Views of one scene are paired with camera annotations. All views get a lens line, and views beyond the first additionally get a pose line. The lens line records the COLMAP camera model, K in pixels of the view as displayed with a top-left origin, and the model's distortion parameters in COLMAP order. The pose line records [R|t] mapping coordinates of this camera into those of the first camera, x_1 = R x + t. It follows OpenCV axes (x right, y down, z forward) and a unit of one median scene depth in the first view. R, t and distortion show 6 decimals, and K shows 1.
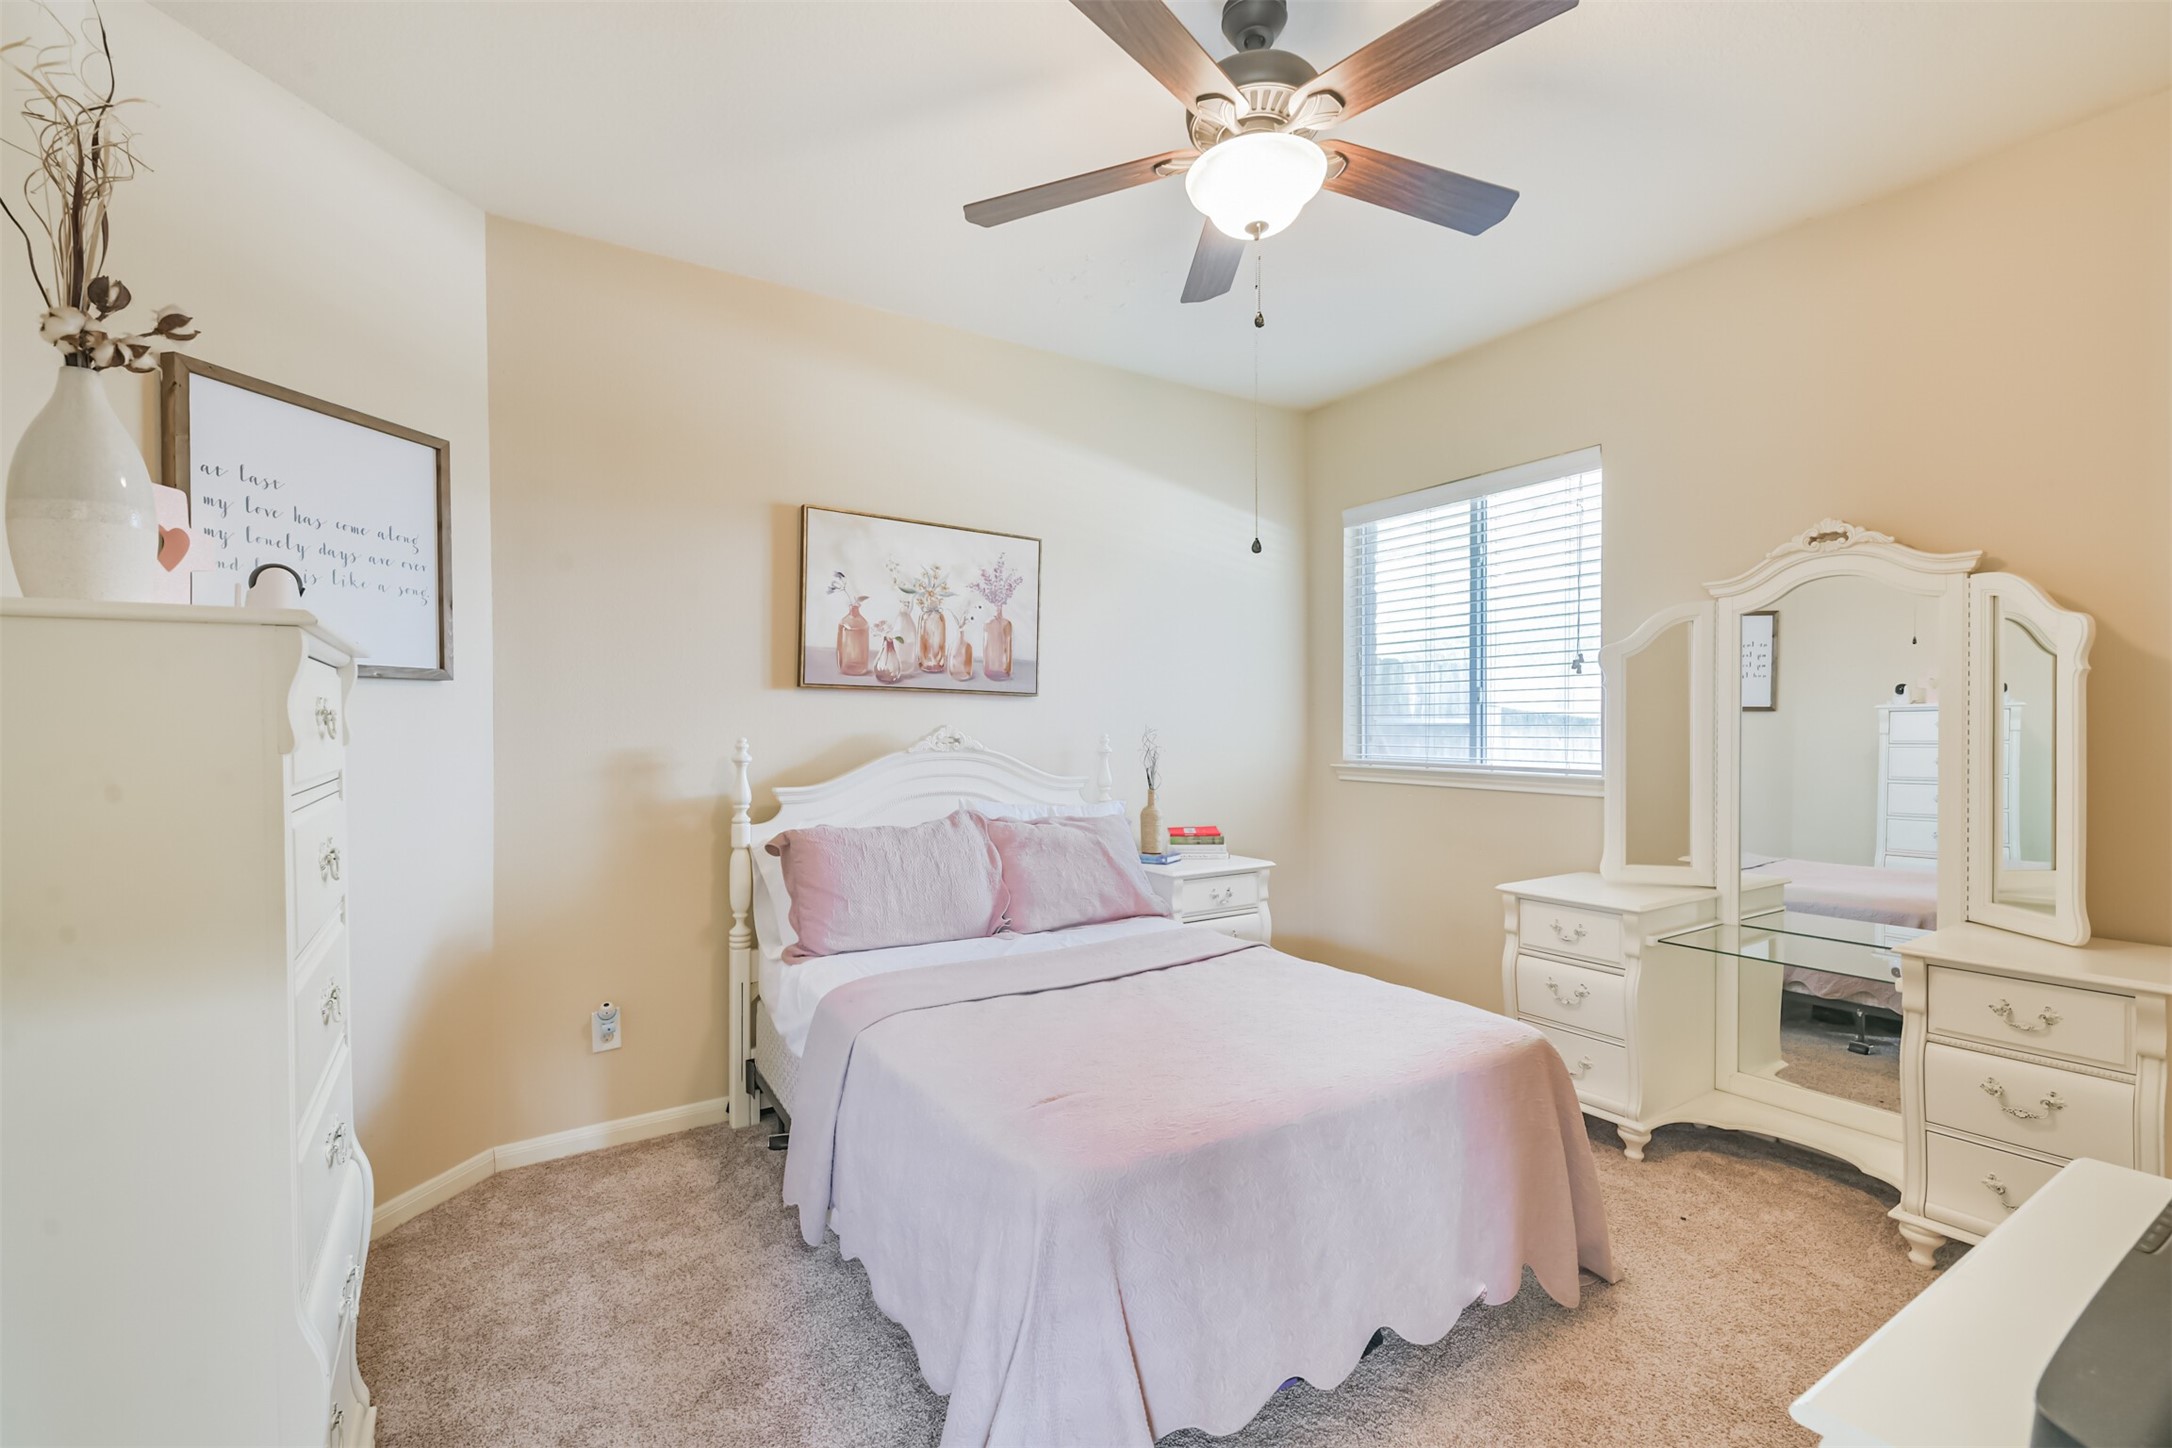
lens RADIAL K [[925.6, 0, 1088.2], [0, 925.6, 731.5], [0, 0, 1]] dist [0.021040, -0.000522]
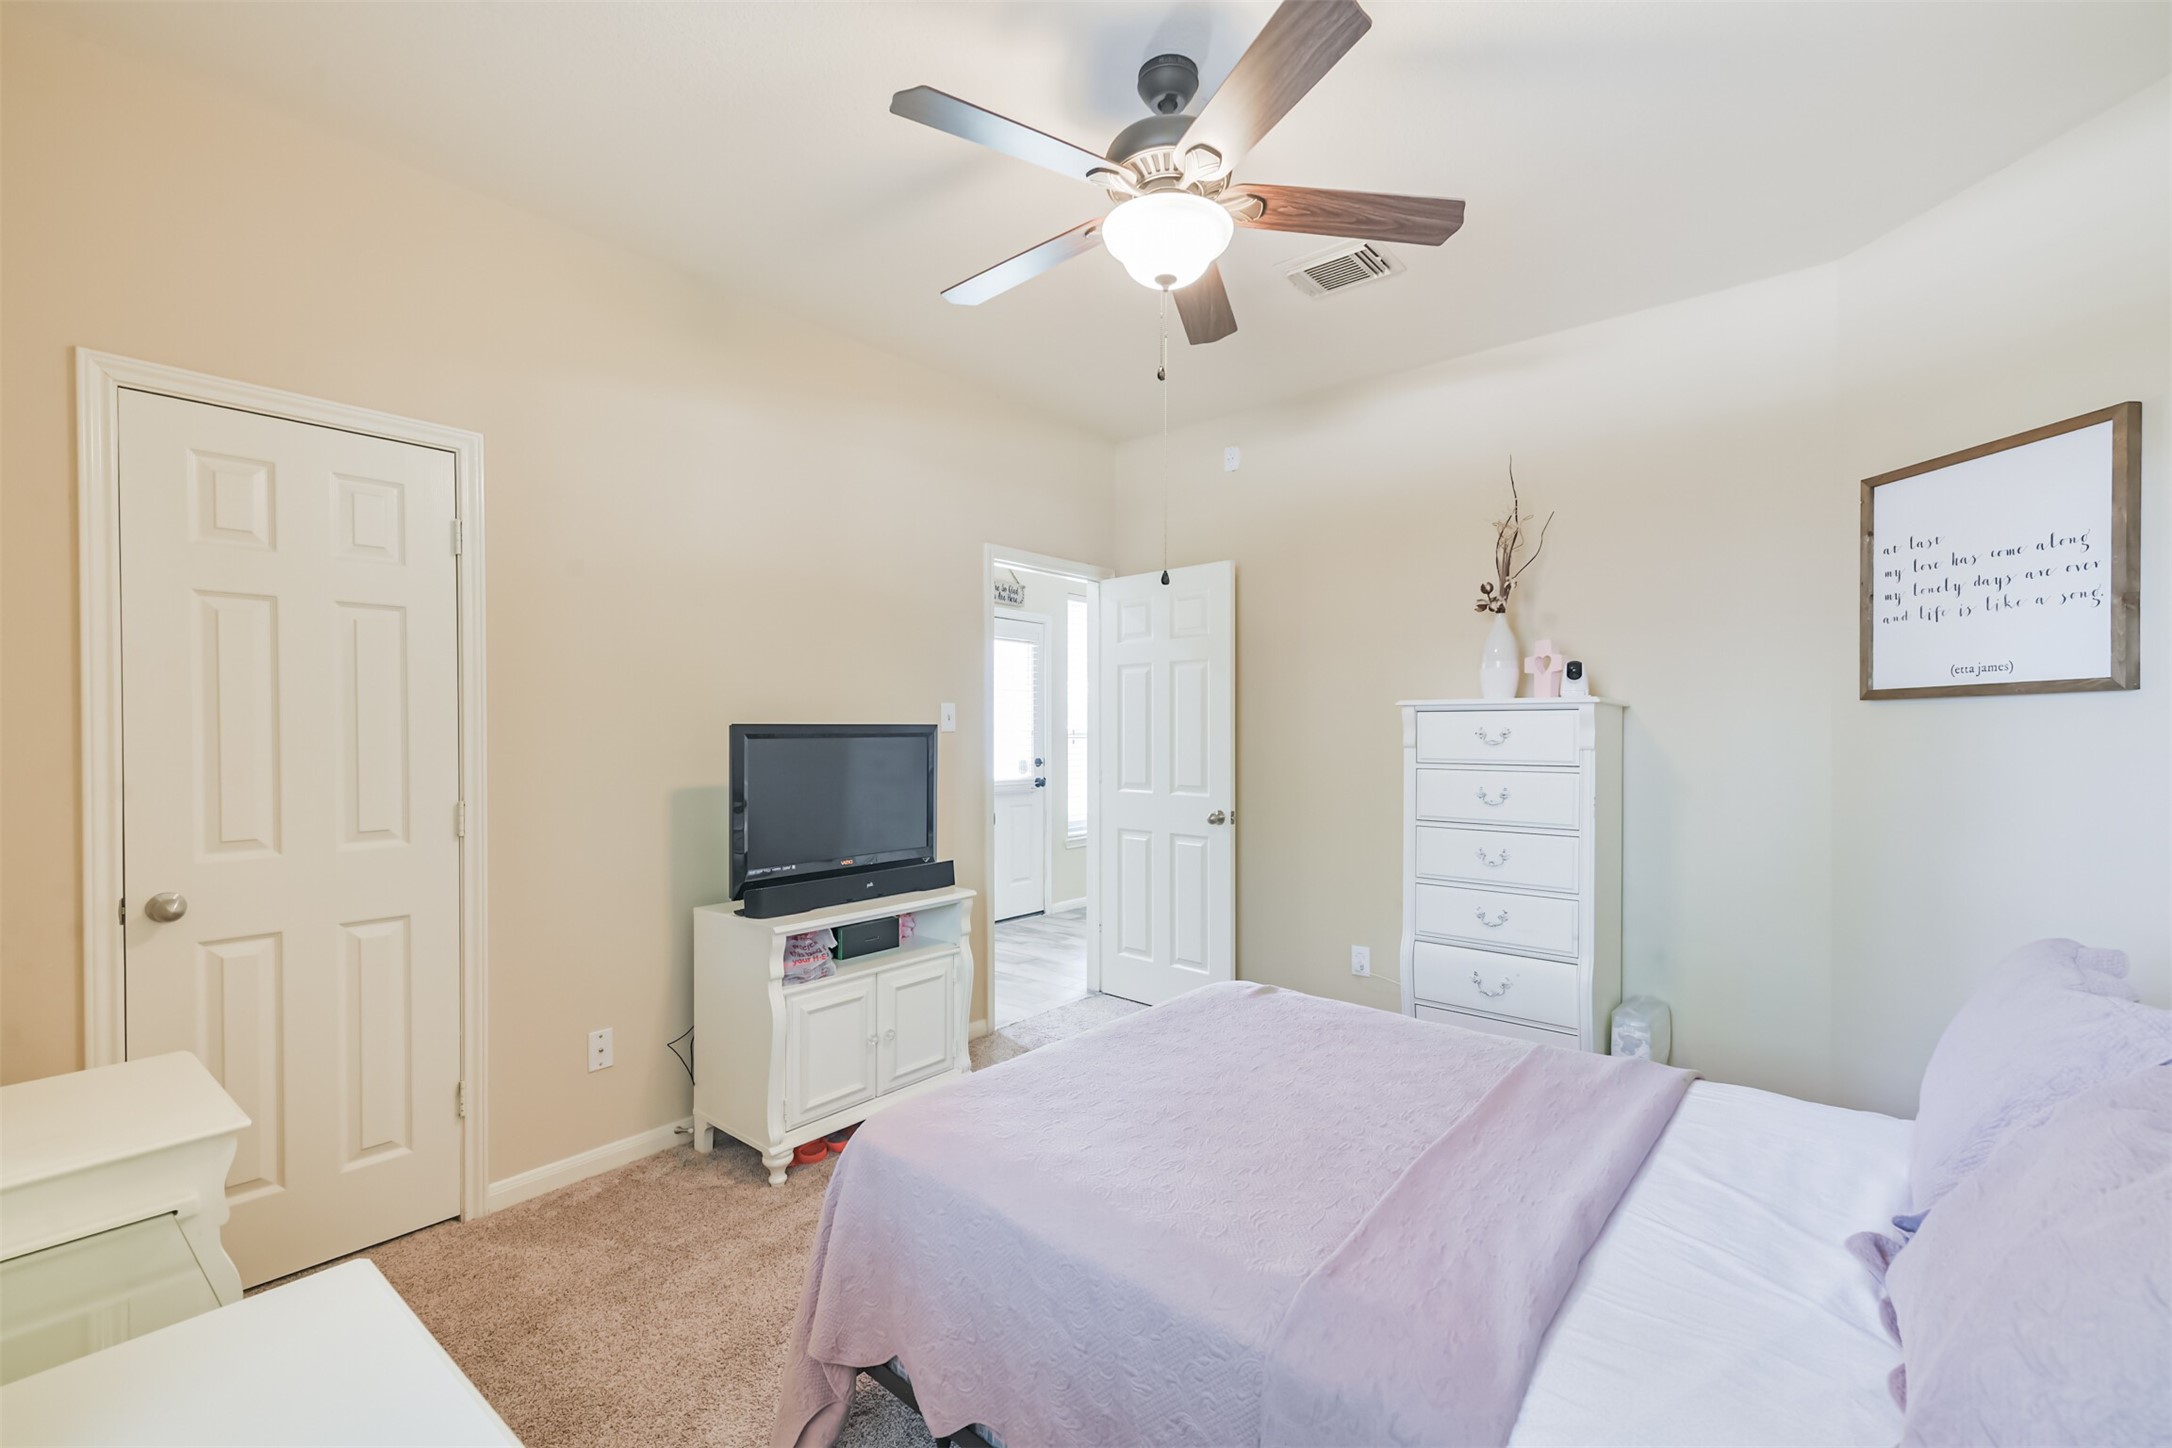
lens RADIAL K [[925.6, 0, 1088.2], [0, 925.6, 731.5], [0, 0, 1]] dist [0.021040, -0.000522]
pose [[-0.953470, 0.009459, -0.301339, 0.532302], [0.005283, 0.999878, 0.014668, -0.041070], [0.301441, 0.012393, -0.953404, 1.803971]]
